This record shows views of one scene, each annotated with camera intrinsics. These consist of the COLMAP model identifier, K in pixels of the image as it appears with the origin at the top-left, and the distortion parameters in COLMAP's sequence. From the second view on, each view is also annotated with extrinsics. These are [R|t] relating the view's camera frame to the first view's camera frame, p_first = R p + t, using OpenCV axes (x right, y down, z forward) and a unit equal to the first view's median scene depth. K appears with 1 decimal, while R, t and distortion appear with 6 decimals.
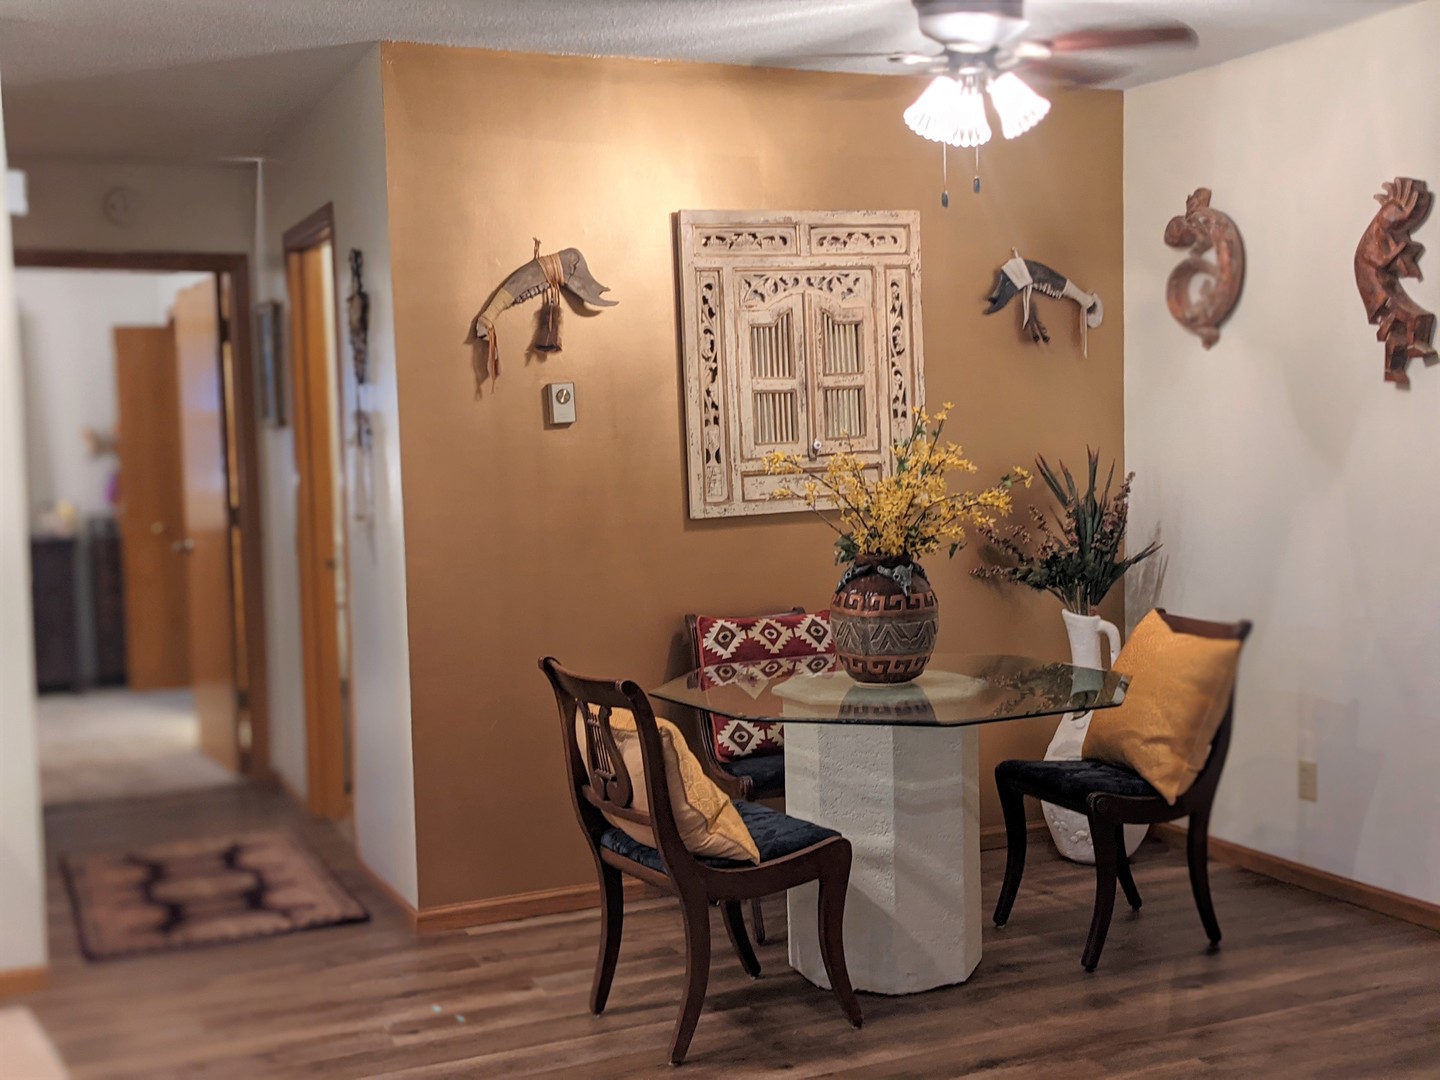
lens RADIAL K [[1716.0, 0, 715.5], [0, 1716.0, 552.6], [0, 0, 1]] dist [0.028884, 0.000000]
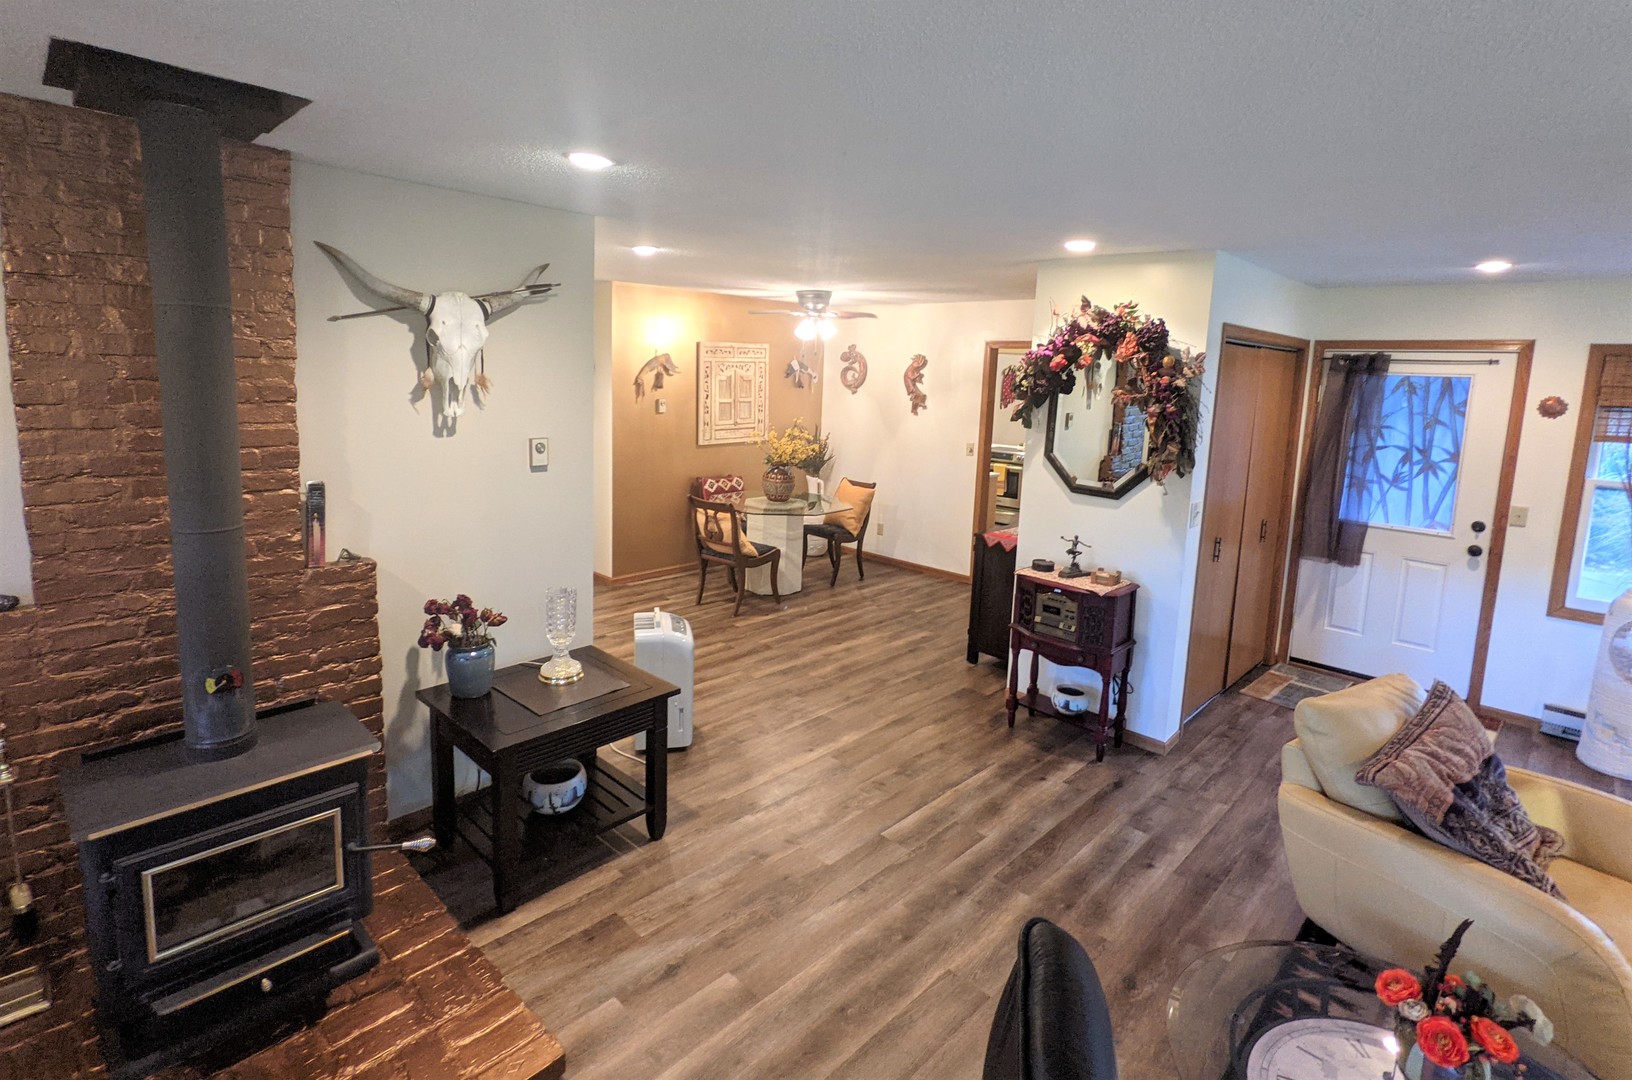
lens RADIAL K [[791.0, 0, 823.0], [0, 791.0, 468.6], [0, 0, 1]] dist [0.002558, 0.000473]
pose [[0.919298, 0.014912, 0.393279, -0.386830], [-0.037455, 0.998061, 0.049709, -0.060216], [-0.391775, -0.060428, 0.918075, -0.376887]]
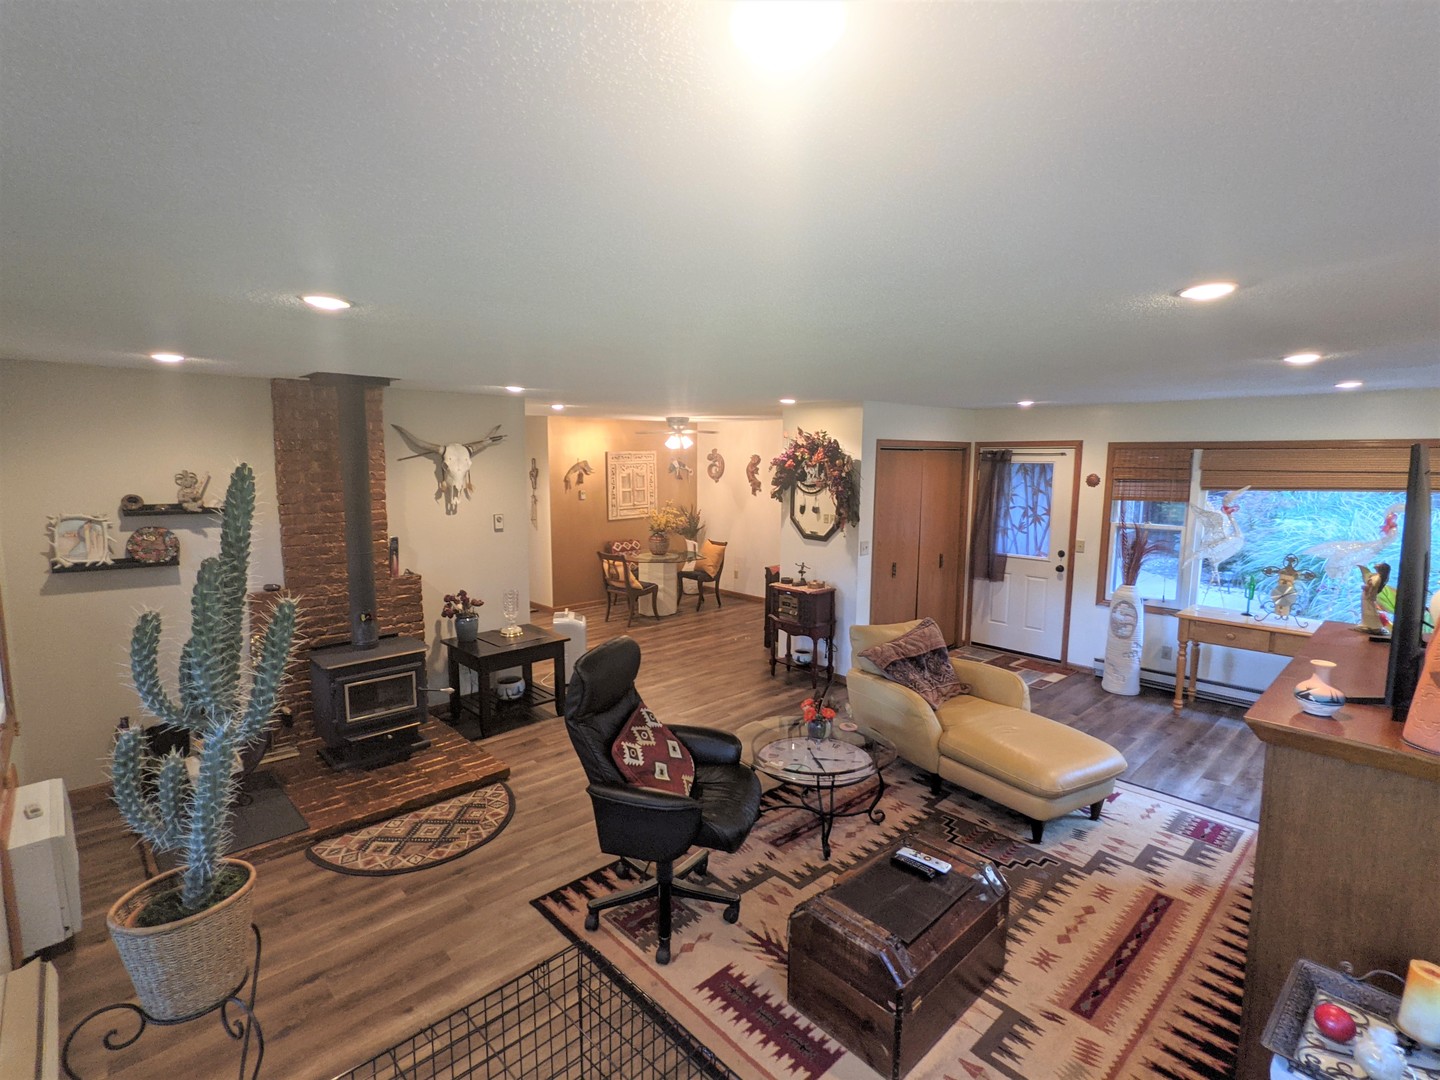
lens RADIAL K [[696.9, 0, 724.8], [0, 696.9, 535.3], [0, 0, 1]] dist [-0.002430, 0.002889]
pose [[0.938825, -0.005141, 0.344357, -0.389580], [-0.008489, 0.999239, 0.038063, -0.056001], [-0.344291, -0.038657, 0.938067, -0.890568]]
